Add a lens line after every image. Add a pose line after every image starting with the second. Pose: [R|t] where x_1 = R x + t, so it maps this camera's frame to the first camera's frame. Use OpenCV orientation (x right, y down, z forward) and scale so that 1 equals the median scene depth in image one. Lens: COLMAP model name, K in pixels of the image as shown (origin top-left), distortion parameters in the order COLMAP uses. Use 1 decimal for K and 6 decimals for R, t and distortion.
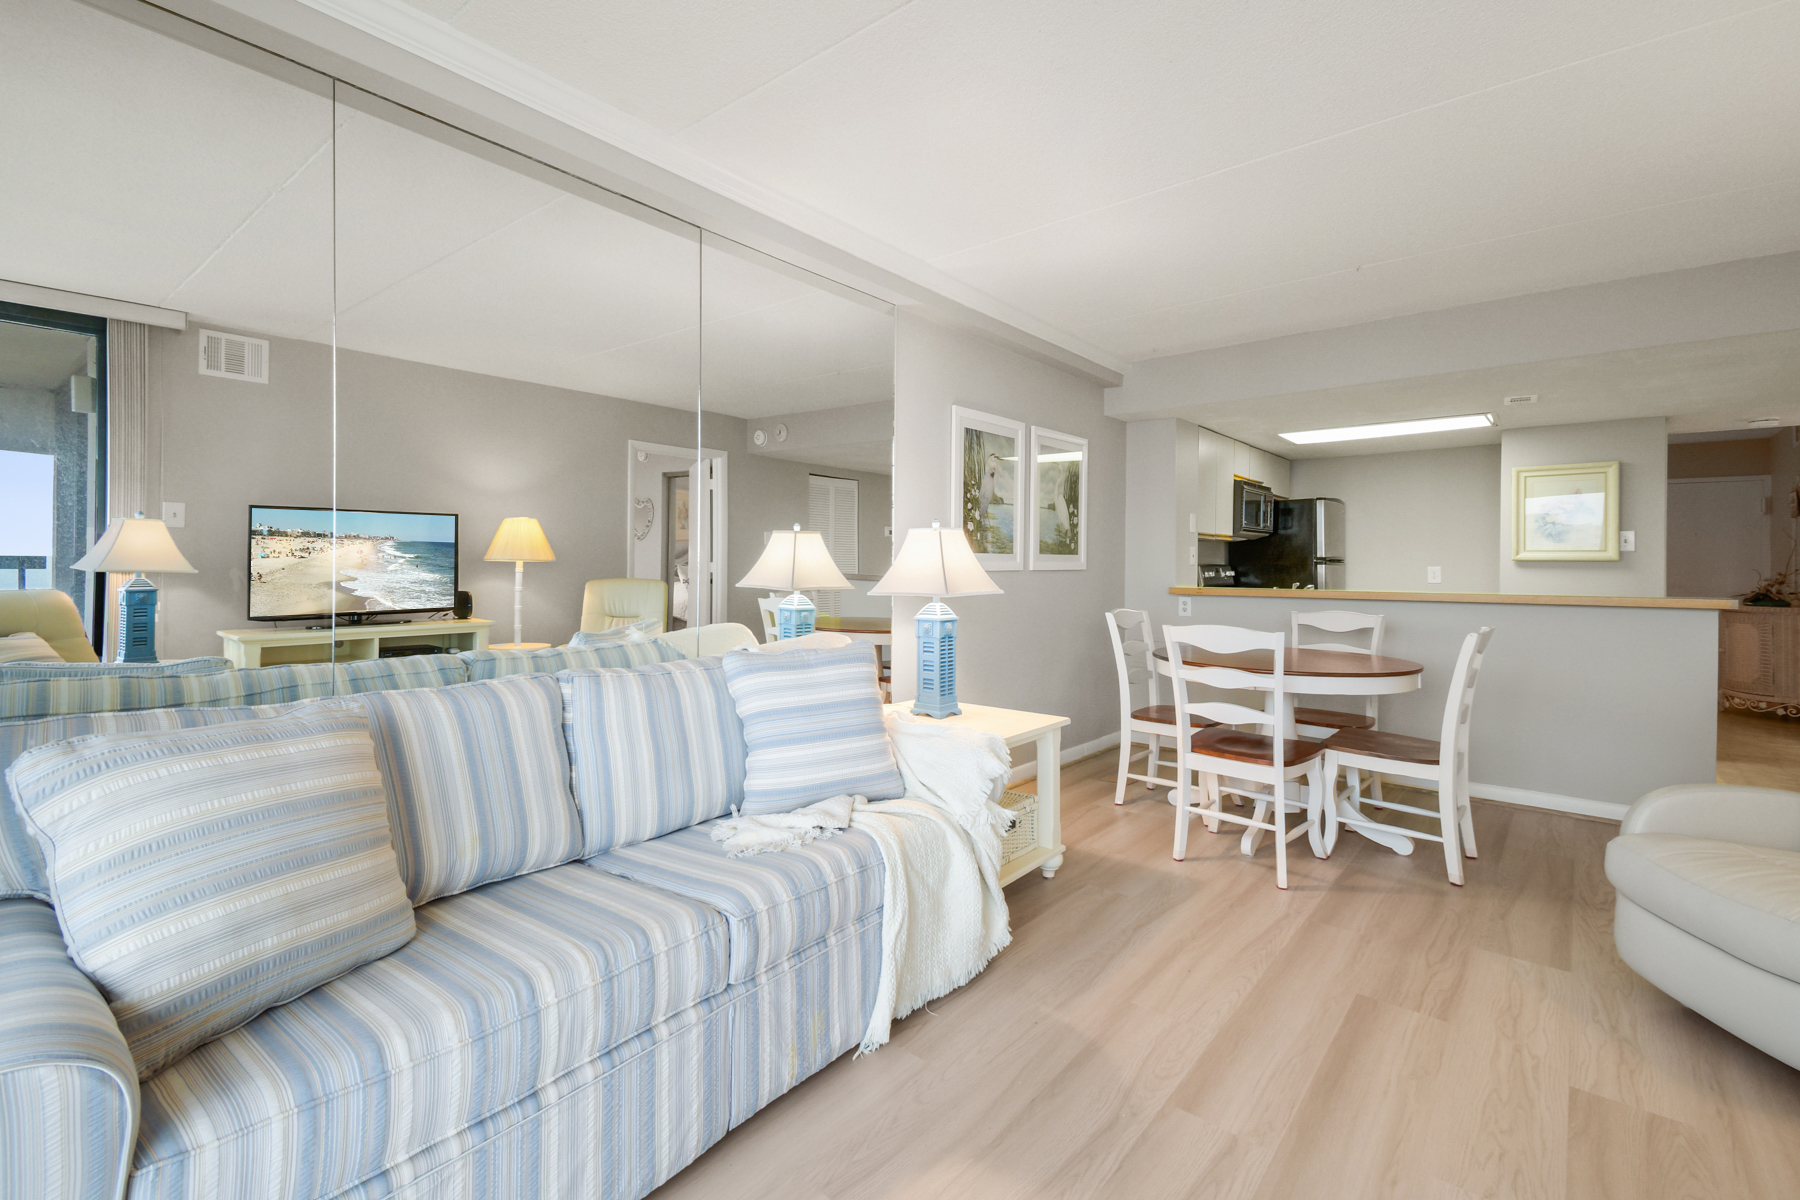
lens RADIAL K [[807.2, 0, 892.1], [0, 807.2, 565.5], [0, 0, 1]] dist [0.047627, -0.013379]
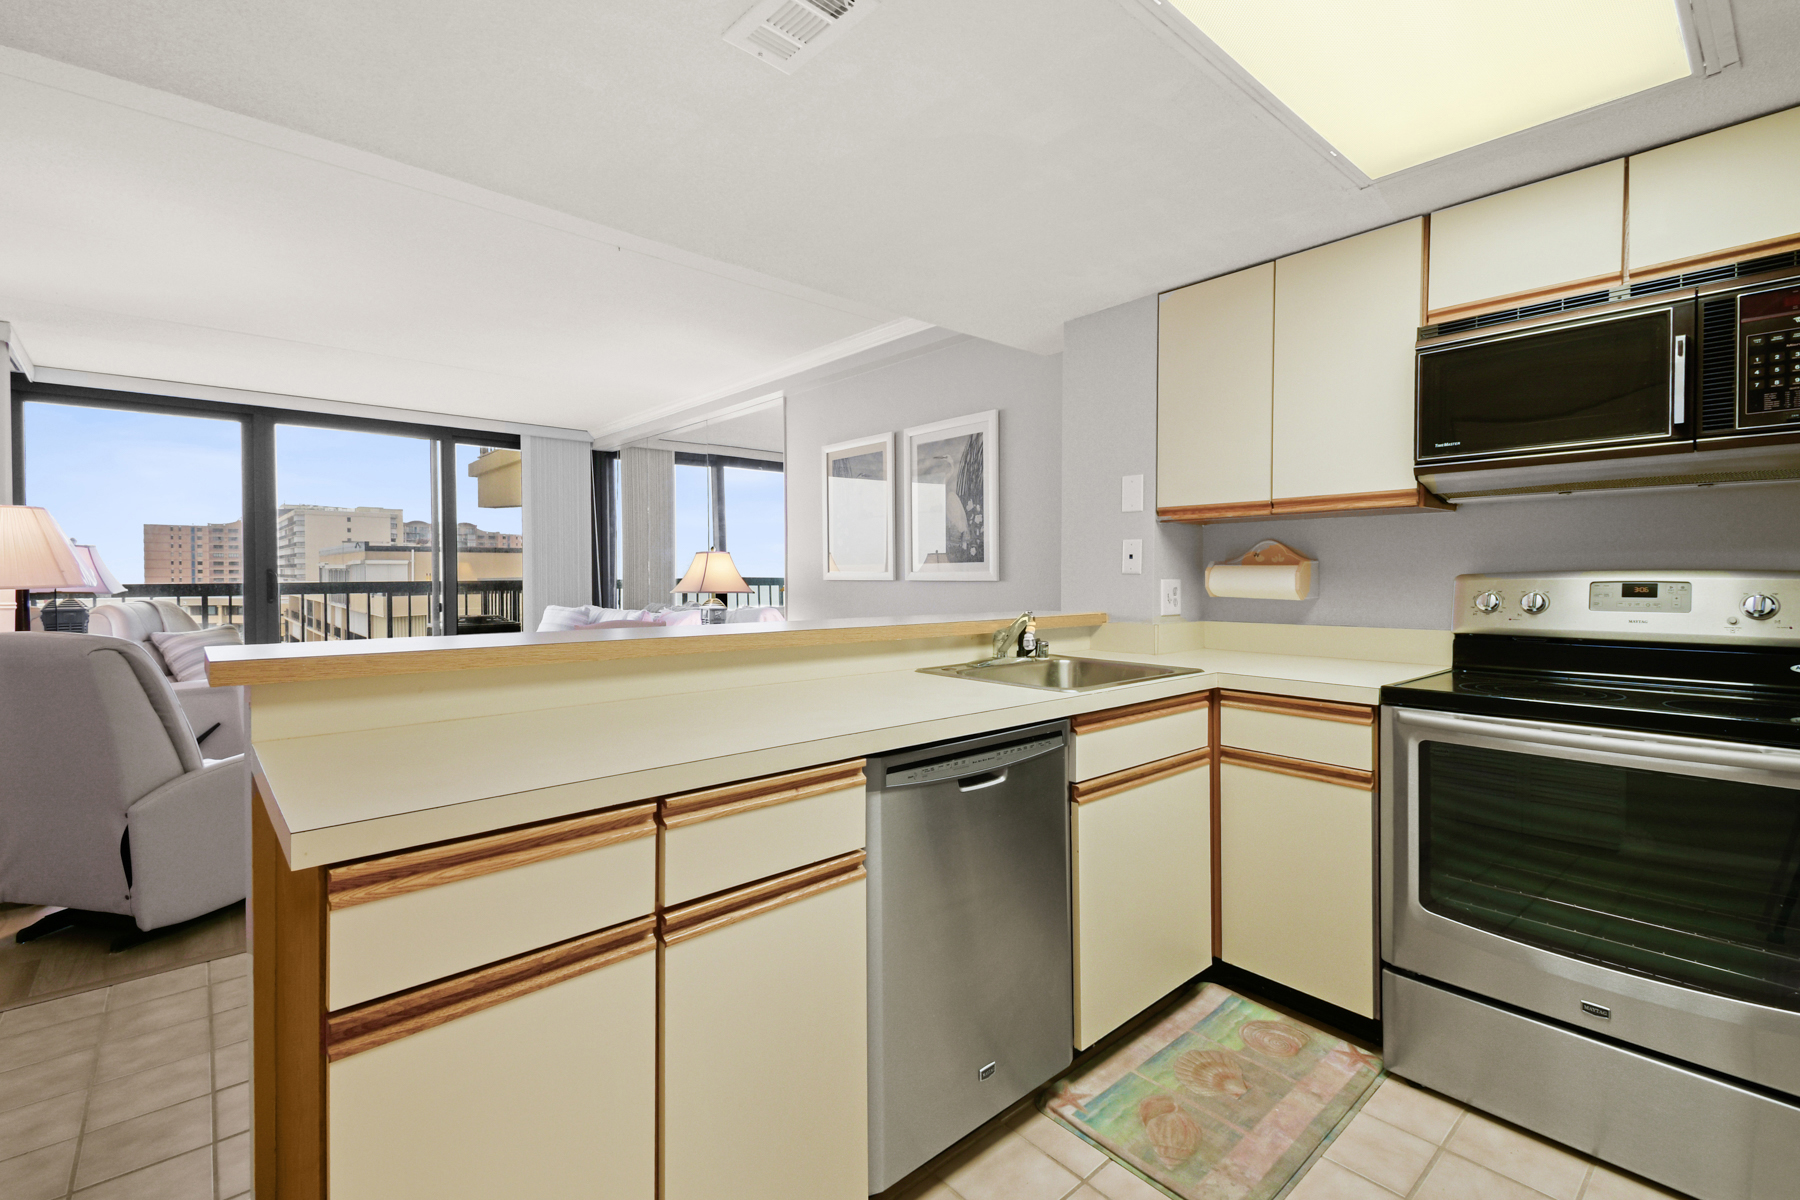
lens RADIAL K [[807.2, 0, 903.0], [0, 807.2, 583.4], [0, 0, 1]] dist [0.047627, -0.013379]
pose [[-0.163915, 0.005120, -0.986461, 1.013187], [-0.001982, 0.999983, 0.005520, 0.003479], [0.986472, 0.002860, -0.163902, 1.047340]]
